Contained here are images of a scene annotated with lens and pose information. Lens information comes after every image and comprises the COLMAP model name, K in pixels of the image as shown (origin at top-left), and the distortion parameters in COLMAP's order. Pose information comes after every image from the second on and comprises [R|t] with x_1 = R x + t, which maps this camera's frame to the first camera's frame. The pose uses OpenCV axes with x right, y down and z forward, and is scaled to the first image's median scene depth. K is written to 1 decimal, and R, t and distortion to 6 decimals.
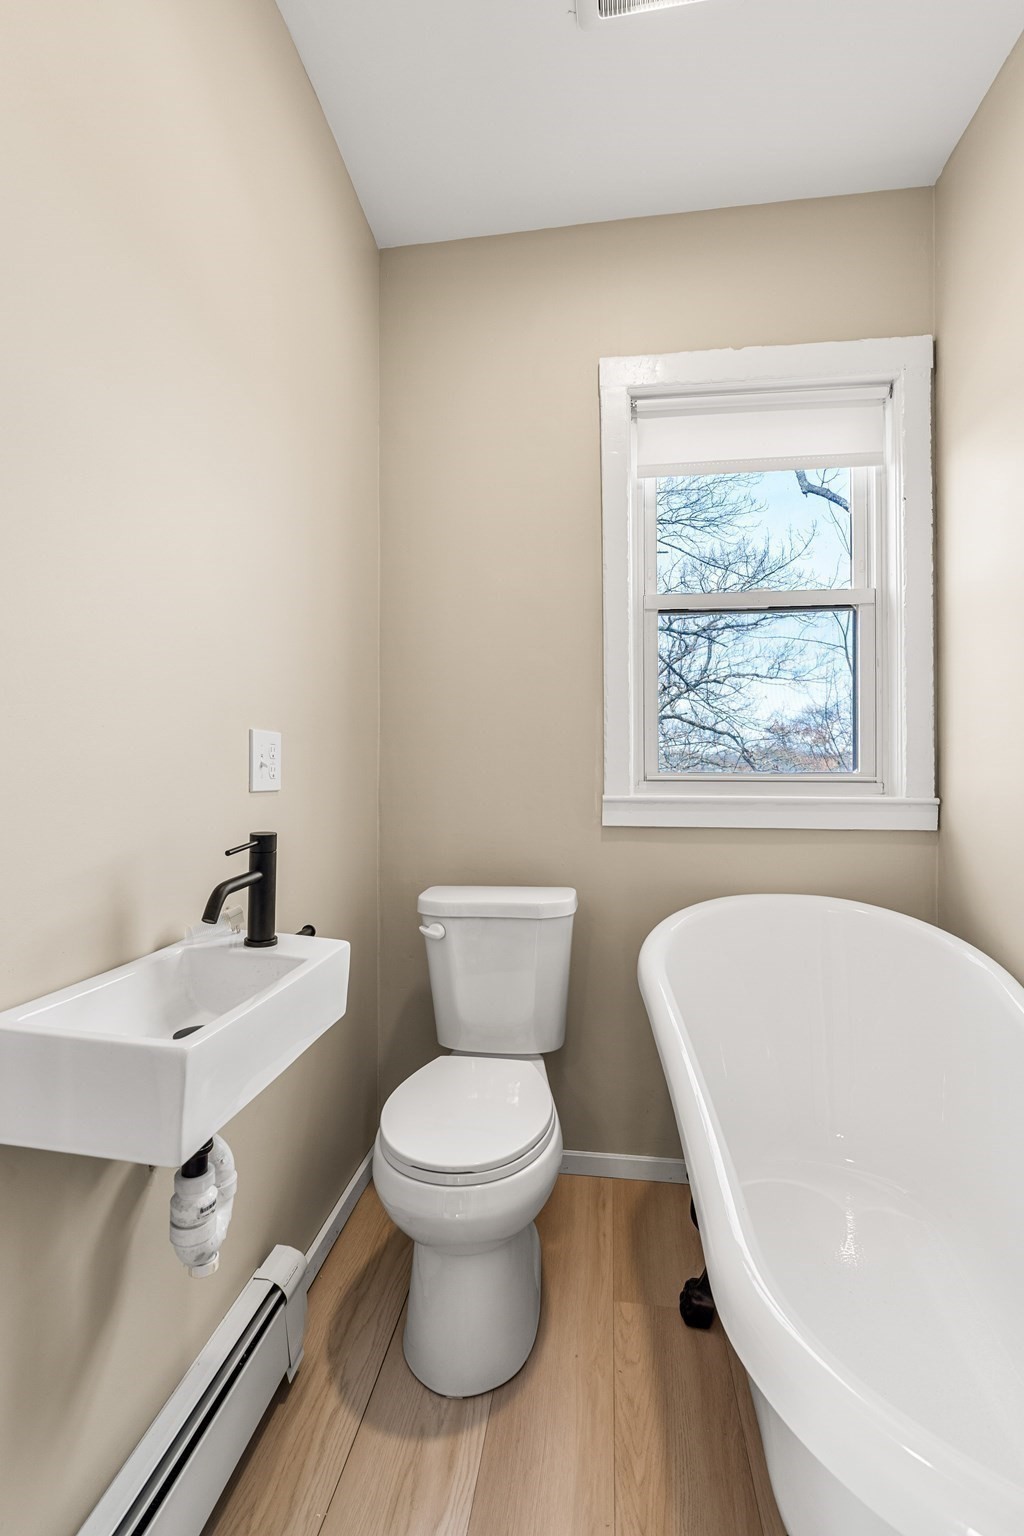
lens RADIAL K [[695.7, 0, 515.1], [0, 695.7, 778.6], [0, 0, 1]] dist [-0.002219, 0.000675]
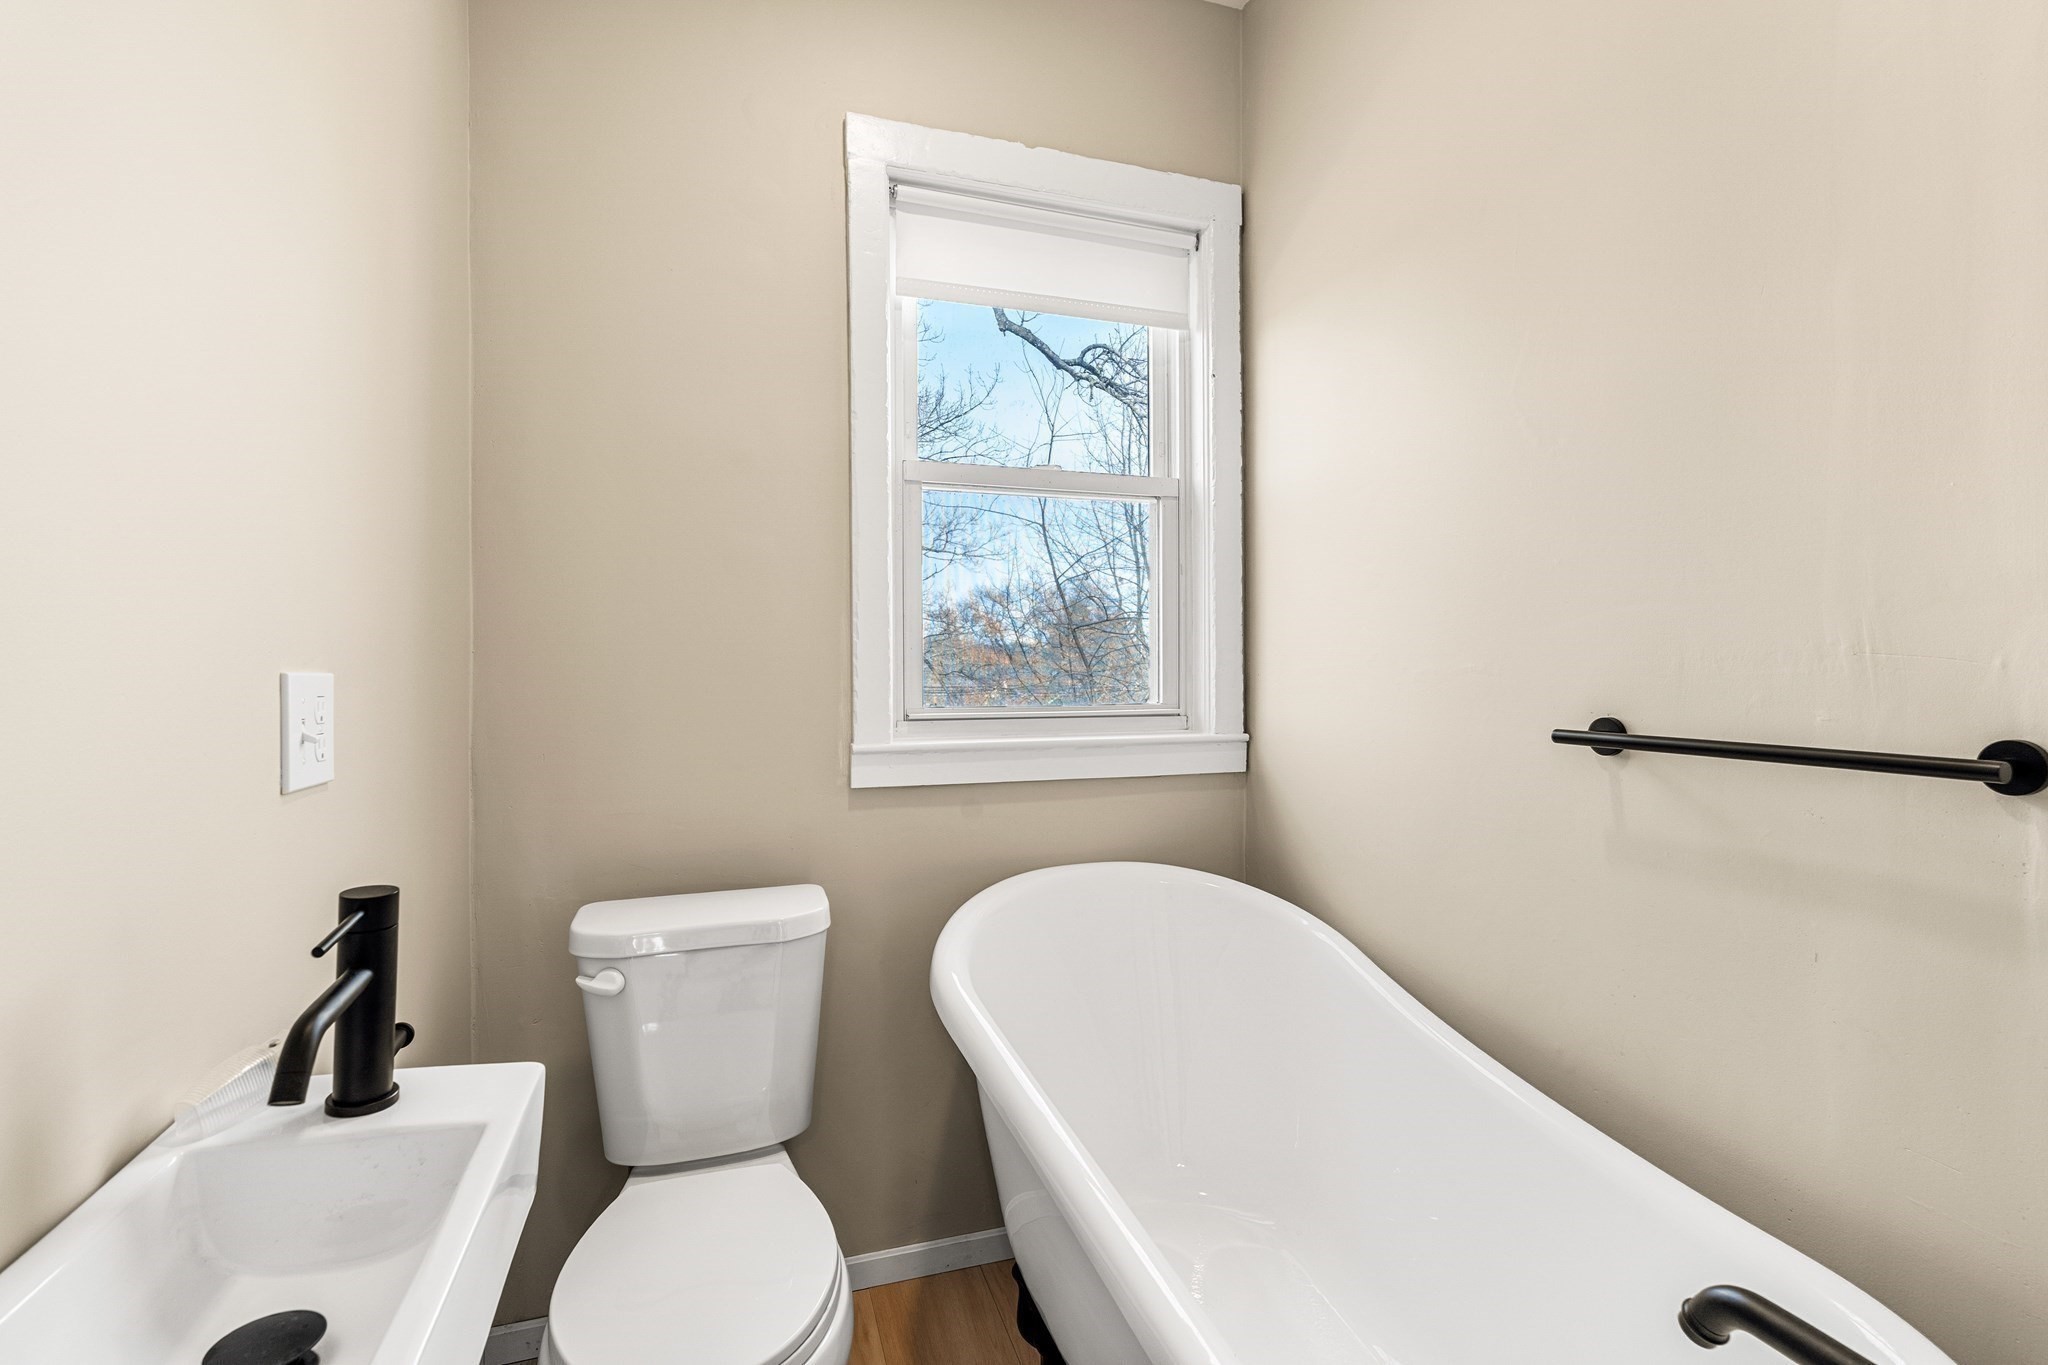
lens RADIAL K [[927.6, 0, 1020.5], [0, 927.6, 679.9], [0, 0, 1]] dist [-0.002219, 0.000675]
pose [[0.900405, -0.010197, 0.434934, -0.129149], [0.008932, 0.999948, 0.004953, -0.044776], [-0.434962, -0.000575, 0.900449, 0.097915]]
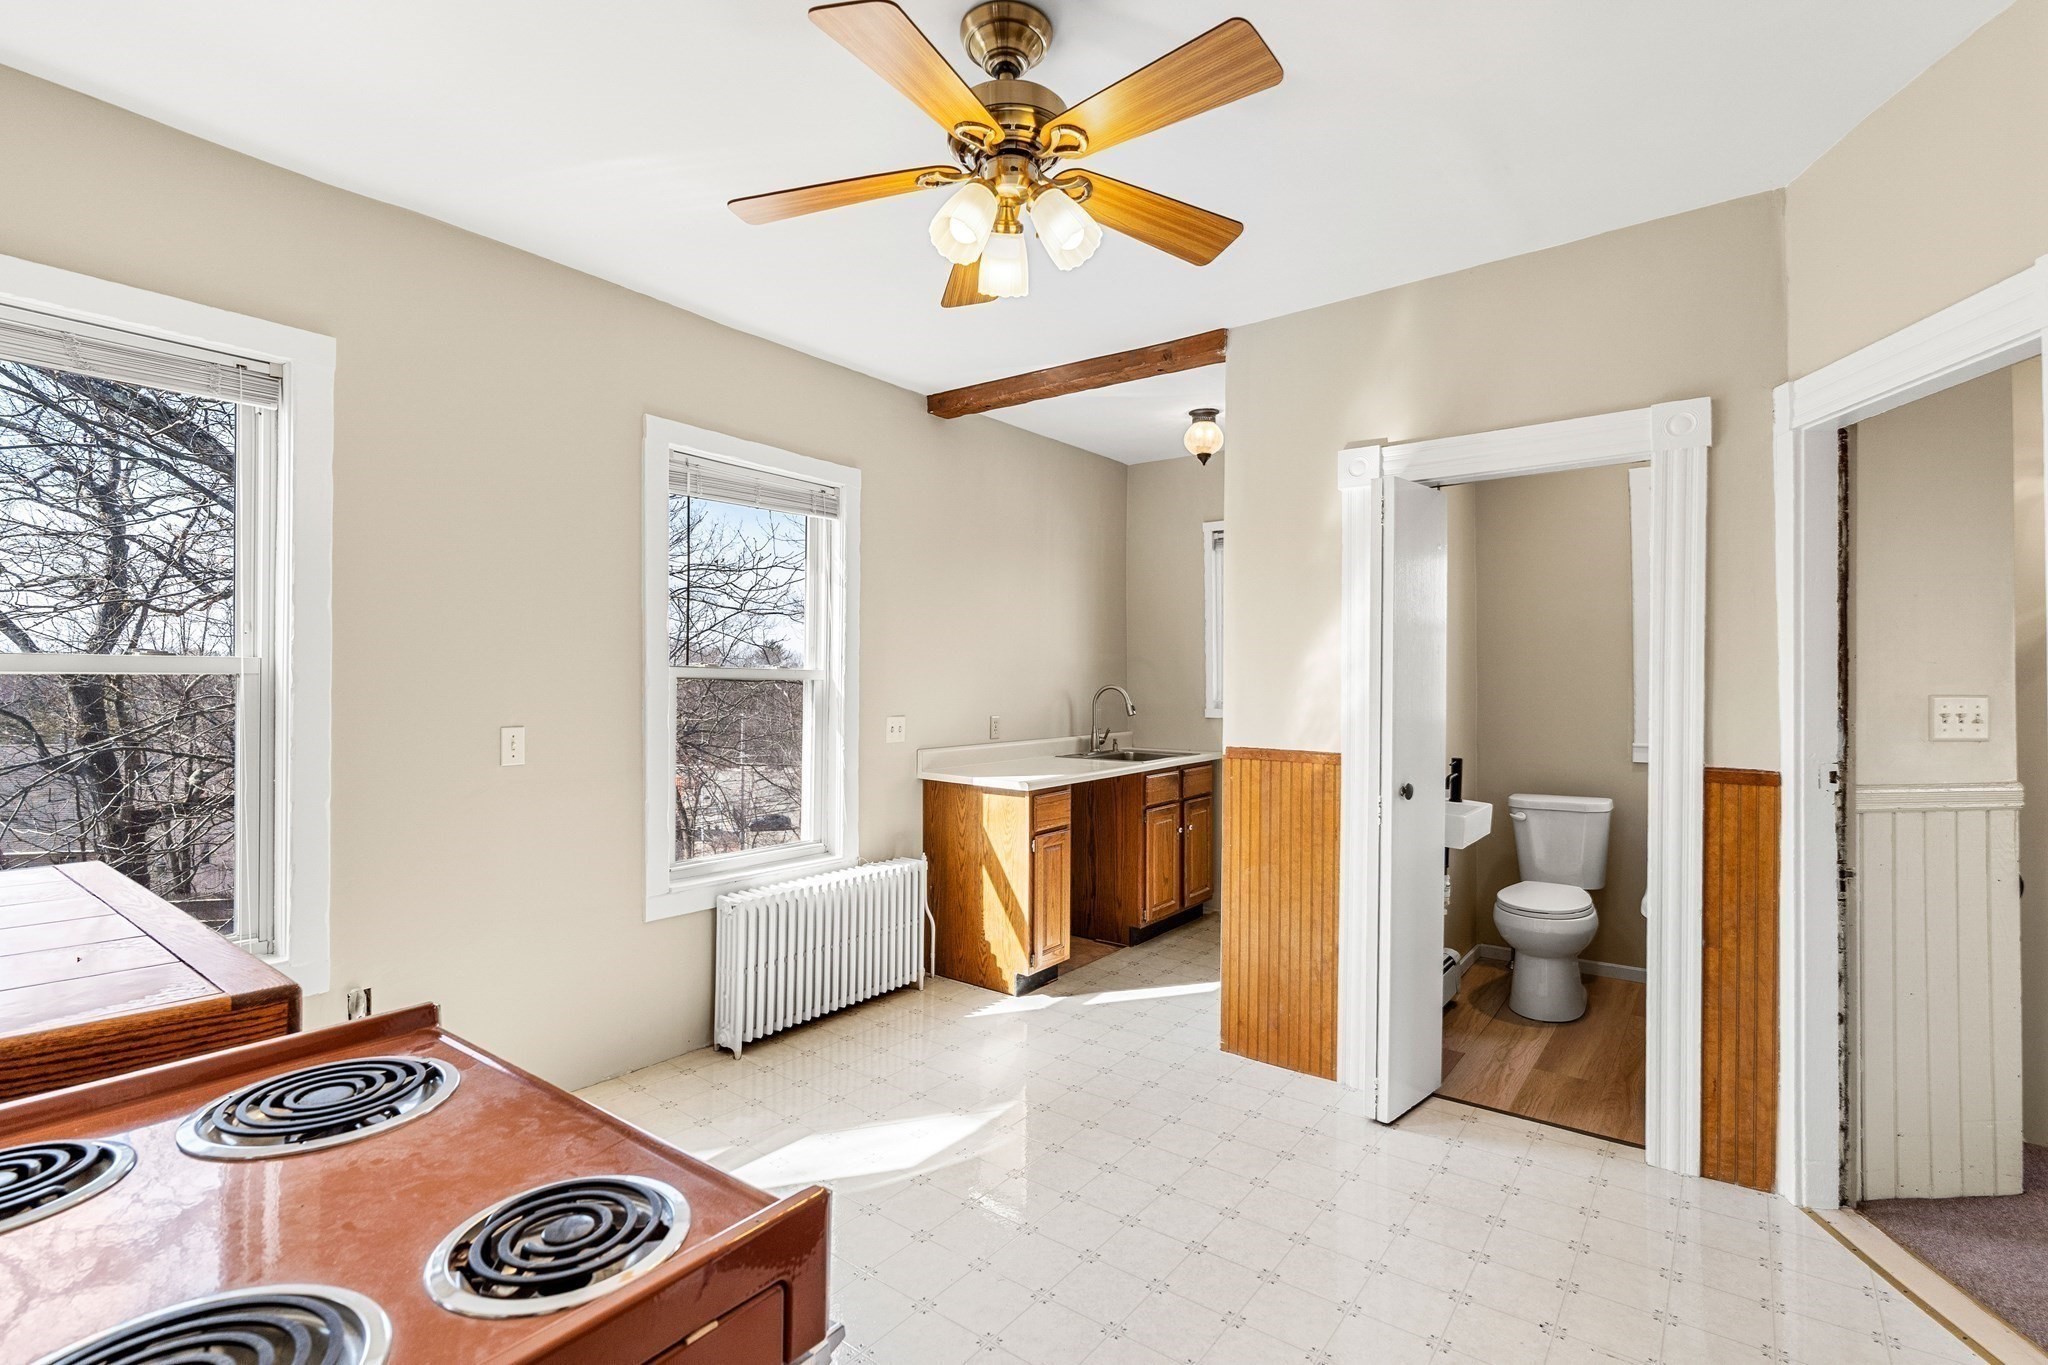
lens RADIAL K [[927.6, 0, 1020.5], [0, 927.6, 679.9], [0, 0, 1]] dist [-0.002219, 0.000675]
pose [[0.855041, -0.001954, -0.518557, 0.023329], [-0.003549, 0.999947, -0.009621, -0.100230], [0.518549, 0.010067, 0.854989, -1.625502]]
